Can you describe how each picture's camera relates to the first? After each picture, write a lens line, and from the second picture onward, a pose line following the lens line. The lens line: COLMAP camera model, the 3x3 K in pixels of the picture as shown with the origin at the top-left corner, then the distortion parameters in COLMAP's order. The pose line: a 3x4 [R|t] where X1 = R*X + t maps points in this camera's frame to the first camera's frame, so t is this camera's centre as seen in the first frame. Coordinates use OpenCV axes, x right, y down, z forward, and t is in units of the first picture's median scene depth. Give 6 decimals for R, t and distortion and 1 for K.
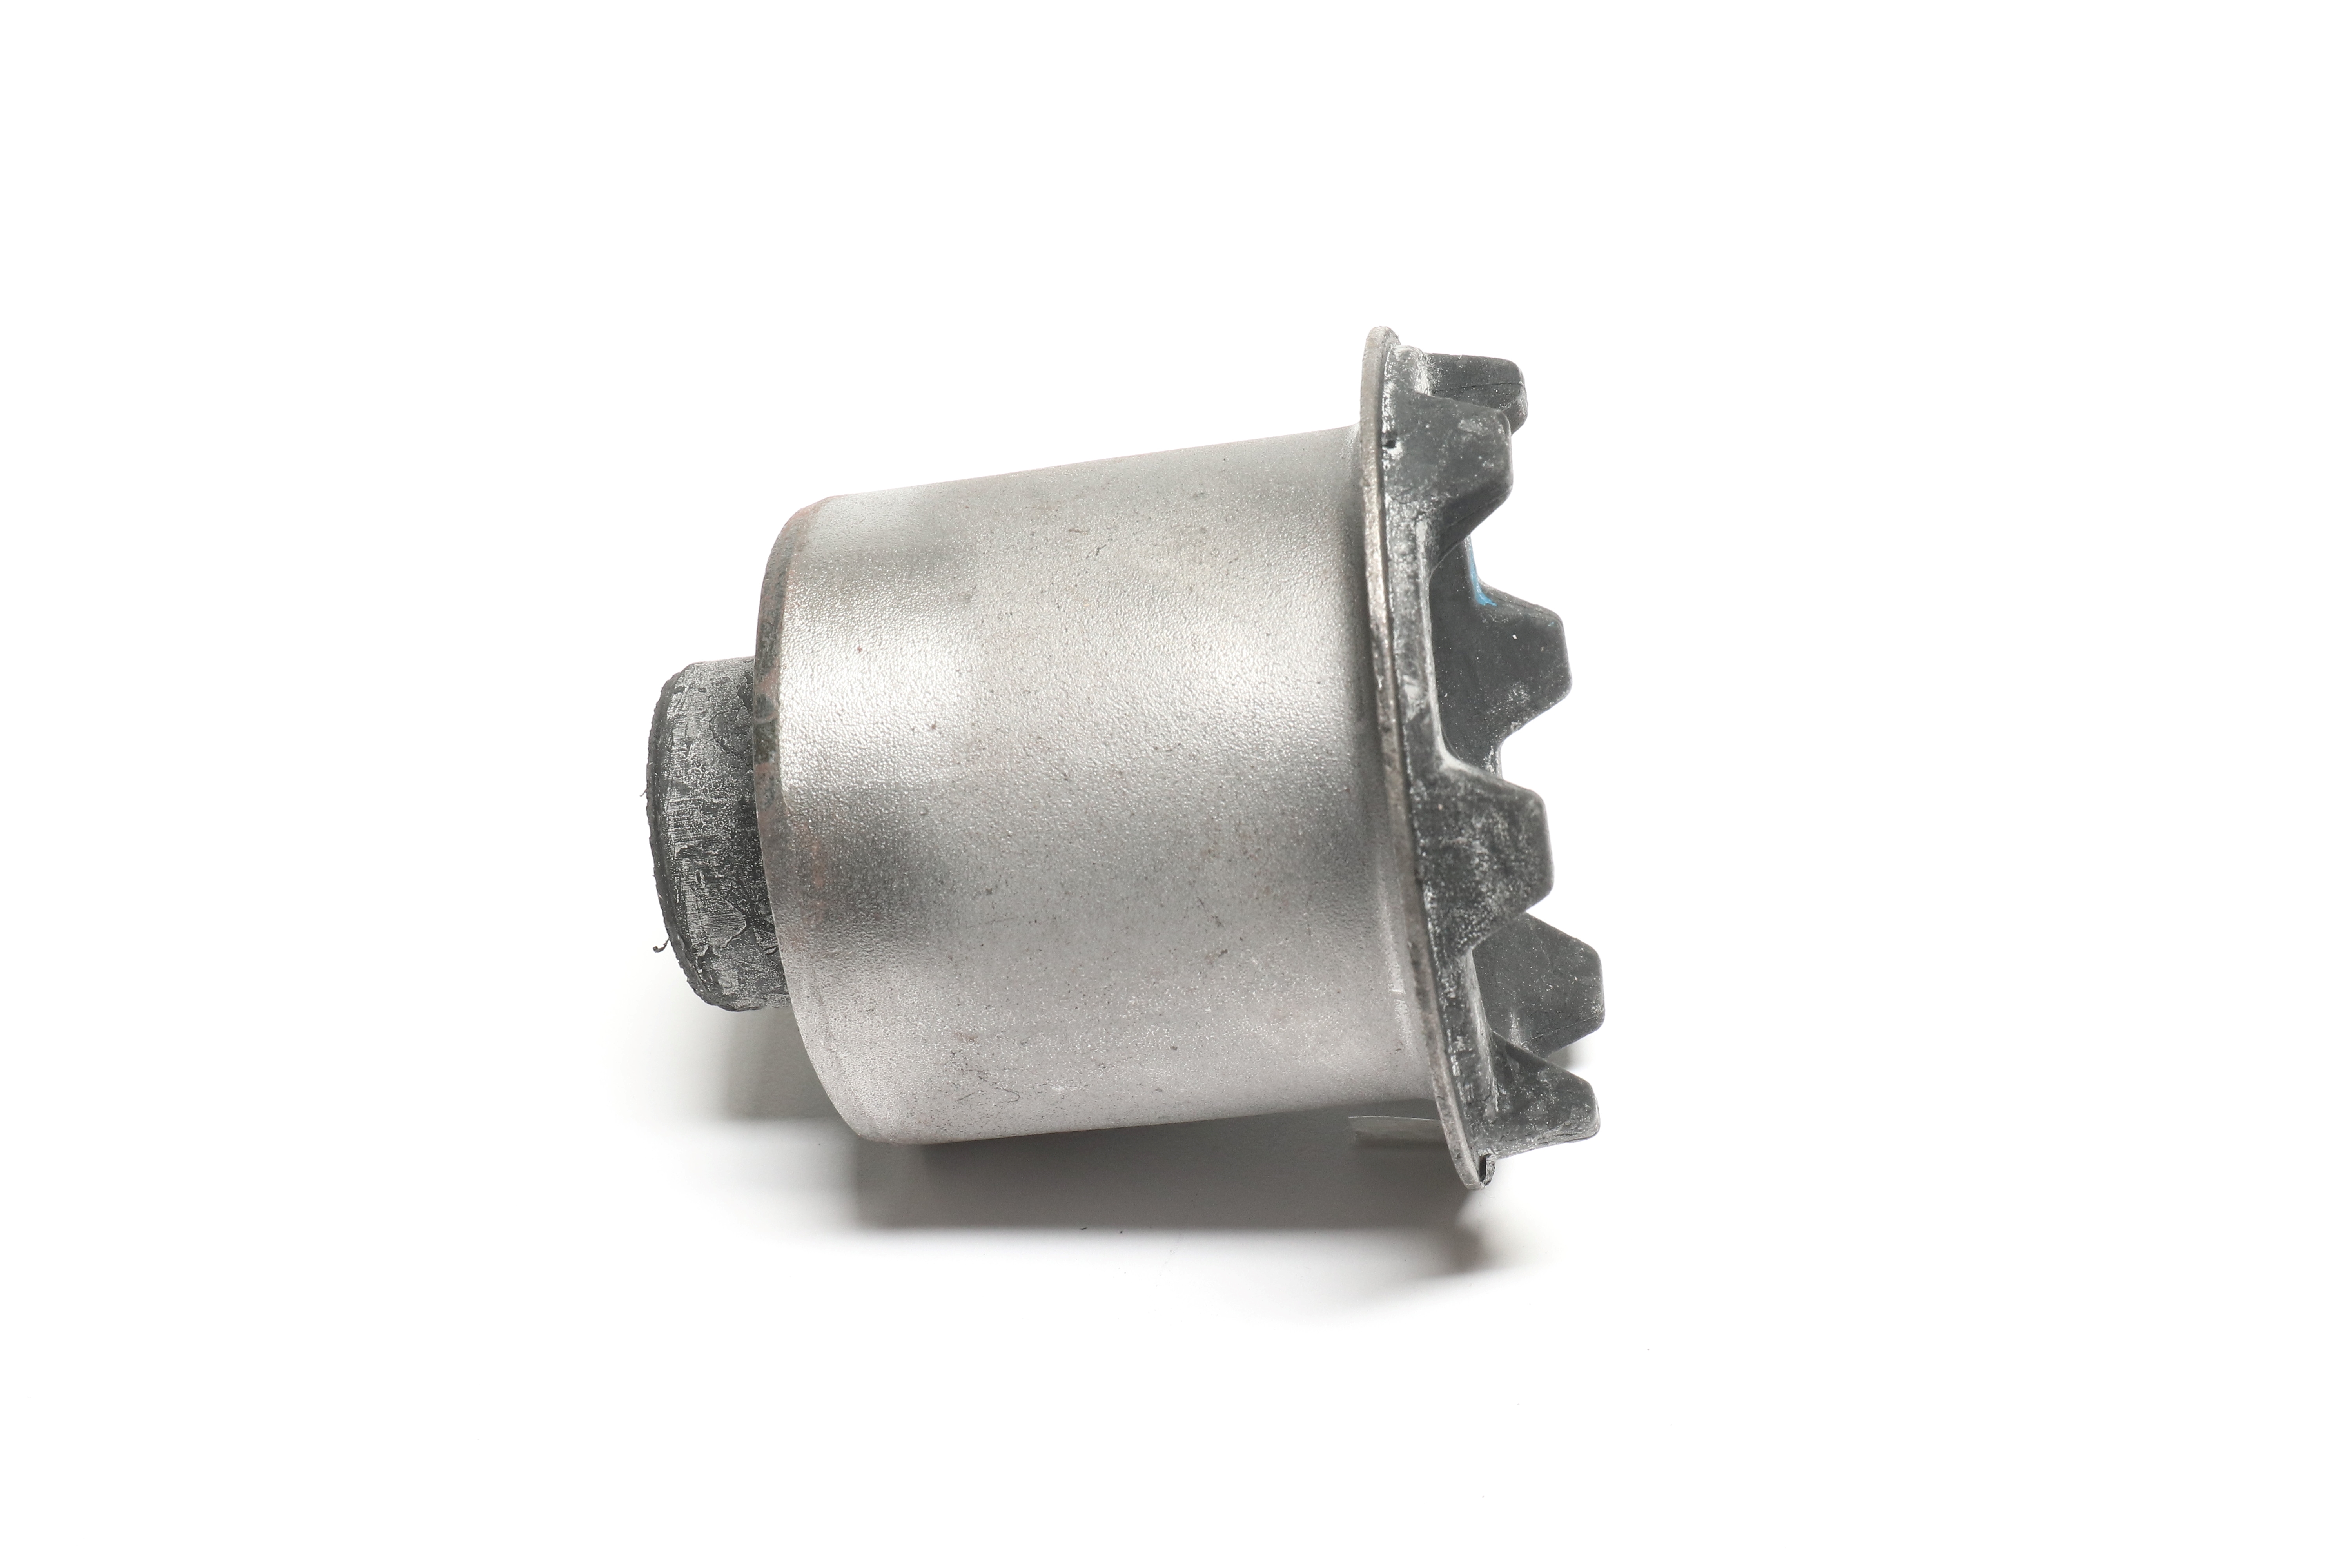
lens RADIAL K [[3836.1, 0, 1176.0], [0, 3836.1, 787.3], [0, 0, 1]] dist [-0.017501, 0.000000]
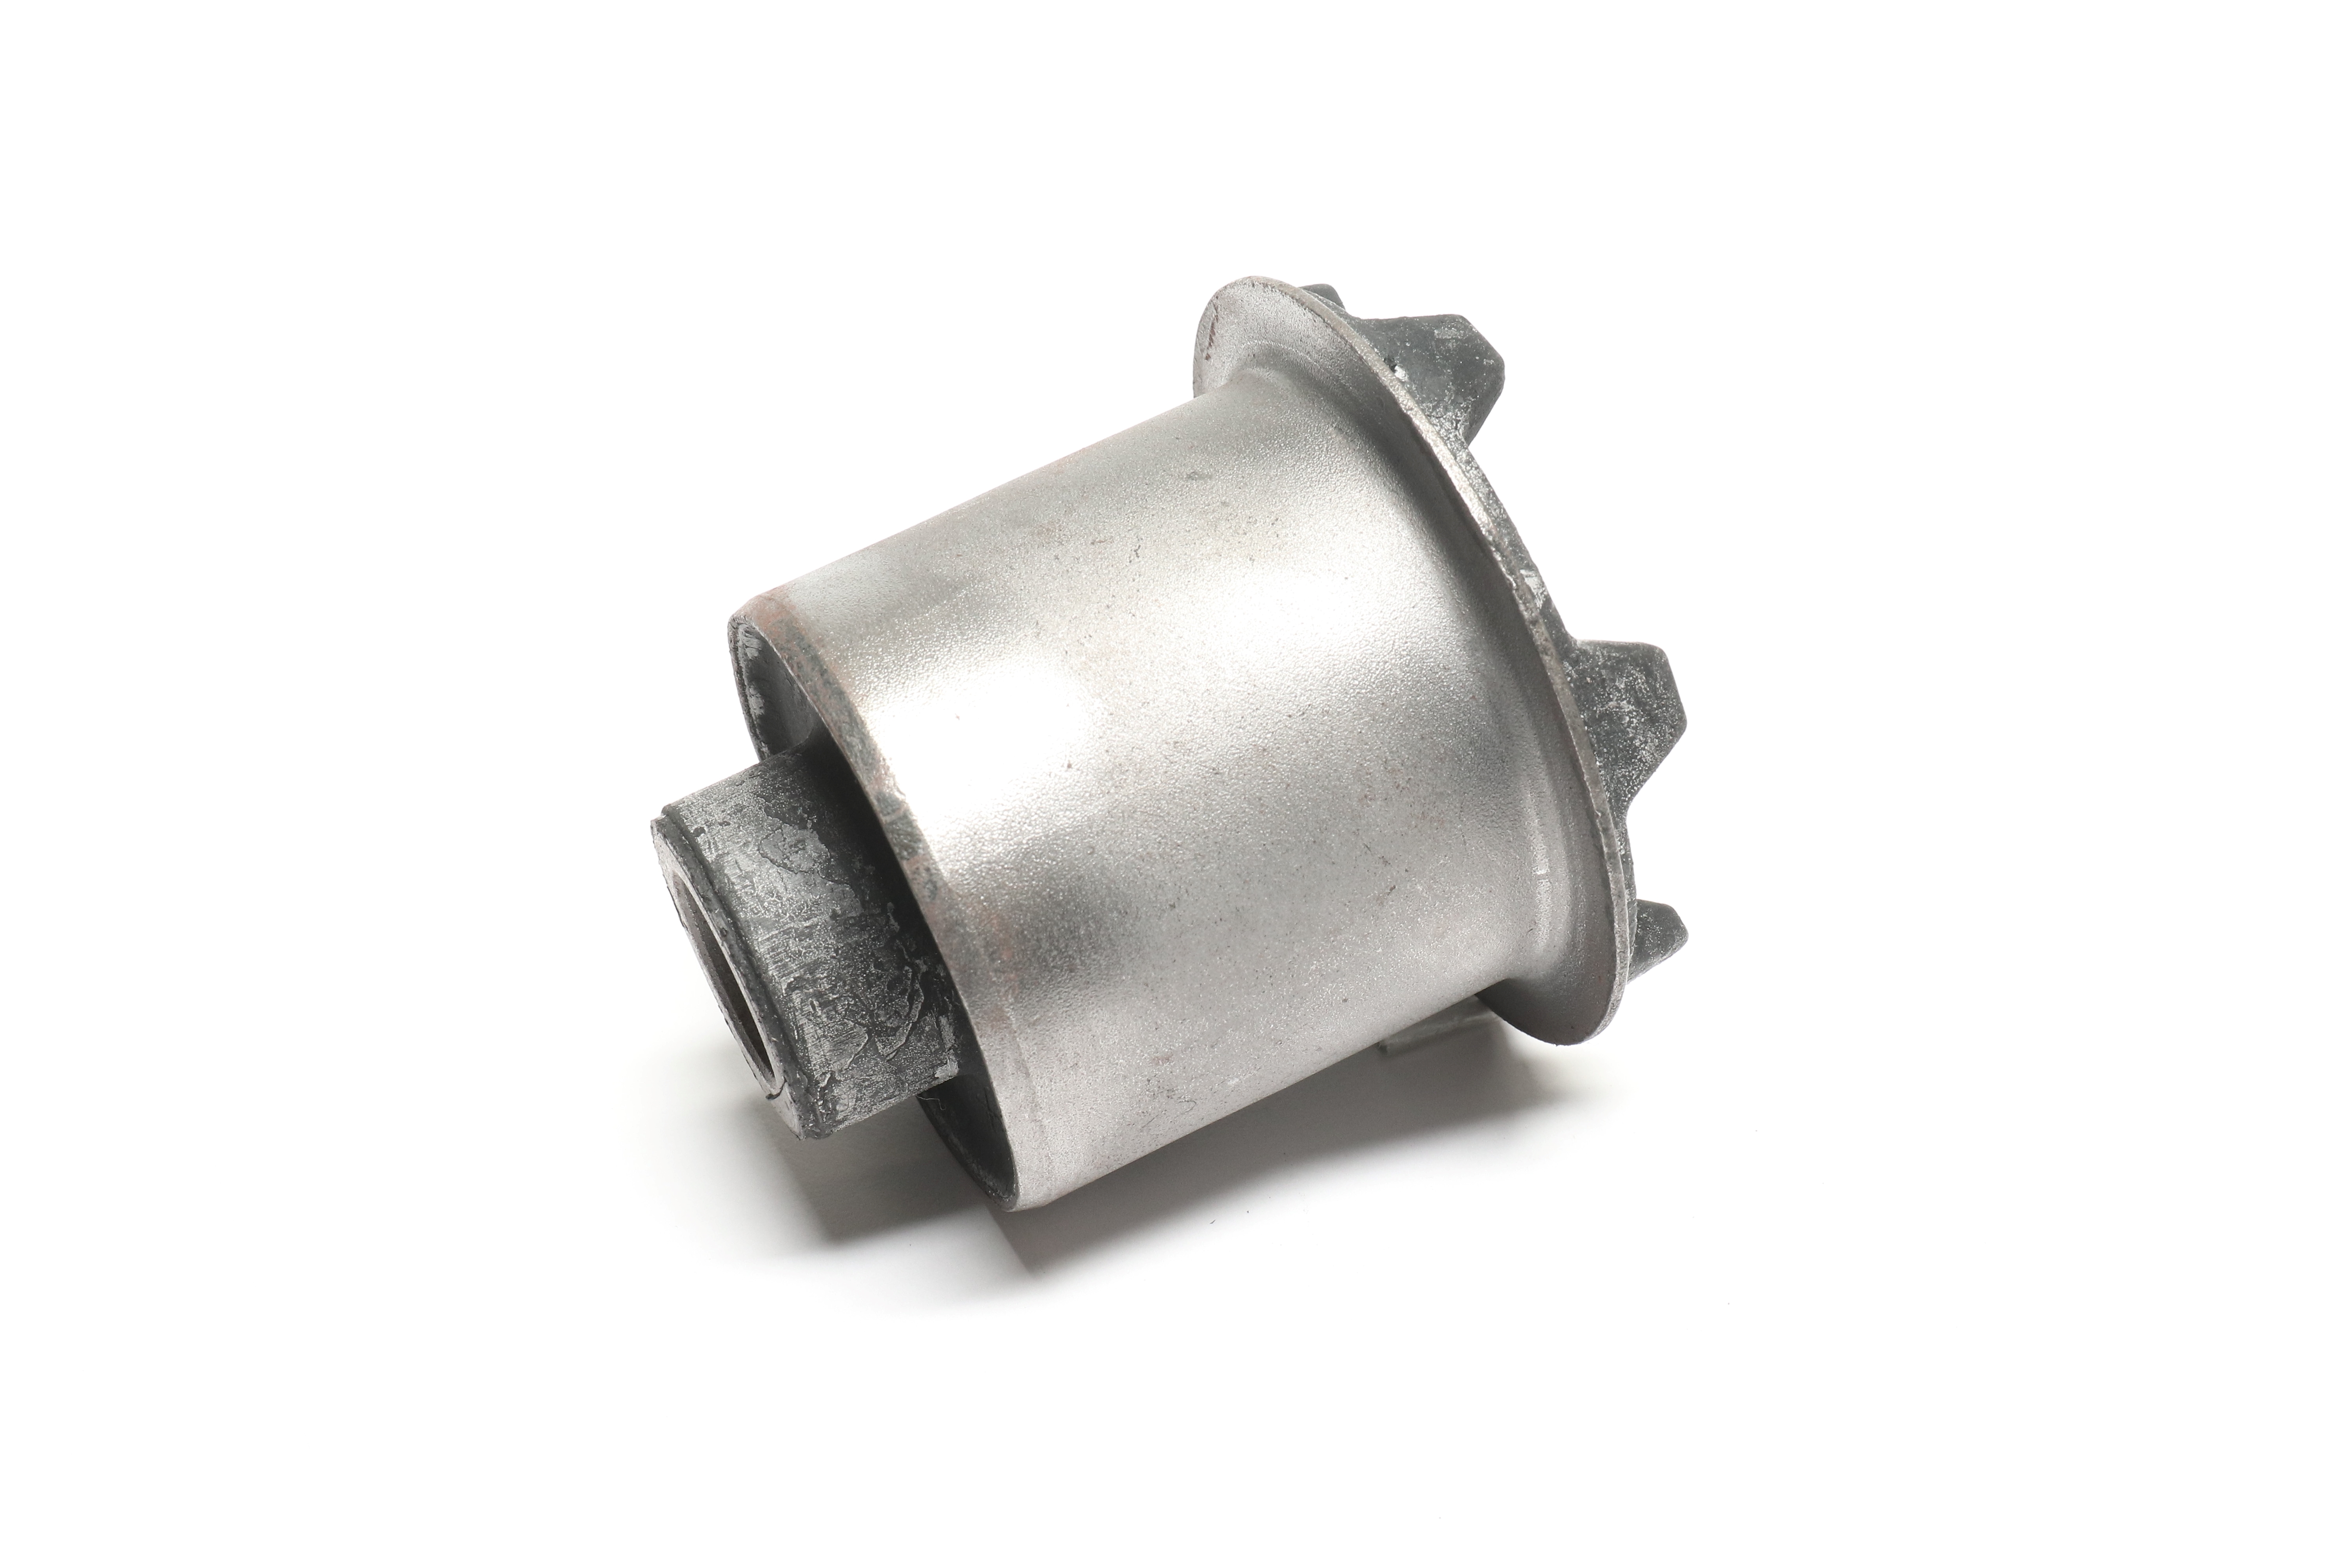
lens RADIAL K [[3836.1, 0, 1175.9], [0, 3836.1, 780.5], [0, 0, 1]] dist [-0.017501, 0.000000]
pose [[0.850707, -0.301515, 0.430566, -0.464833], [0.303452, 0.950552, 0.066092, -0.068977], [-0.429203, 0.074431, 0.900136, 0.102444]]
